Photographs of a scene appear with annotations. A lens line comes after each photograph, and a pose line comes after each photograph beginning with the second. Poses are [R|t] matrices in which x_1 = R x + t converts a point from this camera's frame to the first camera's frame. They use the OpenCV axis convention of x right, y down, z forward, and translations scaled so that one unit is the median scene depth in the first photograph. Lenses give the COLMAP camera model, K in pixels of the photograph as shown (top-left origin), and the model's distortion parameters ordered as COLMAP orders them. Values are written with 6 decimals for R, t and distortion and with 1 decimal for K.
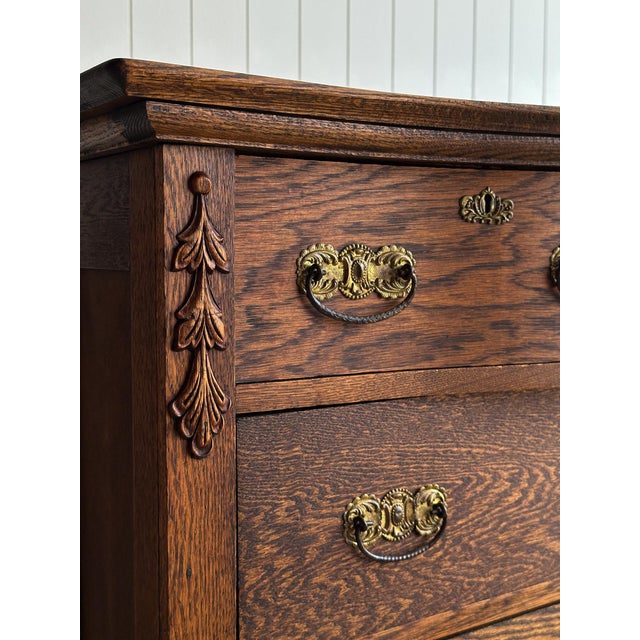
lens RADIAL K [[918.4, 0, 317.1], [0, 918.4, 321.5], [0, 0, 1]] dist [0.035364, 0.000000]
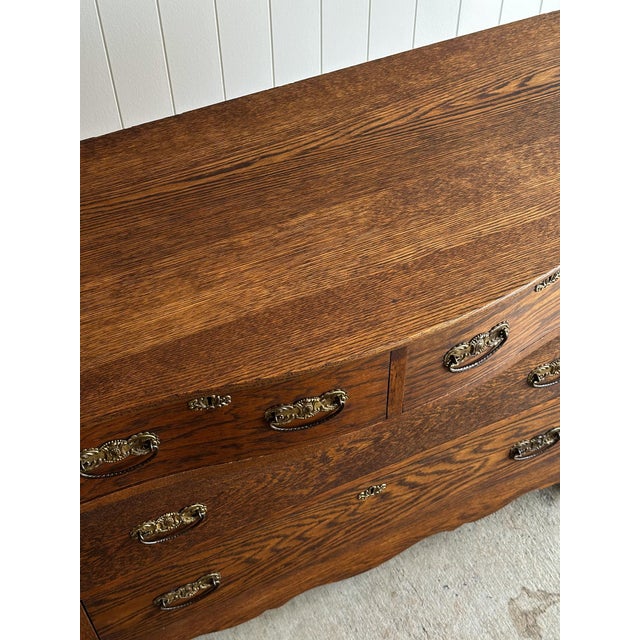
lens RADIAL K [[918.4, 0, 317.5], [0, 918.4, 316.1], [0, 0, 1]] dist [0.035364, 0.000000]
pose [[0.984016, 0.122647, -0.129115, 0.562340], [0.001293, 0.720097, 0.693873, -1.317506], [0.178076, -0.682949, 0.708428, 0.109998]]
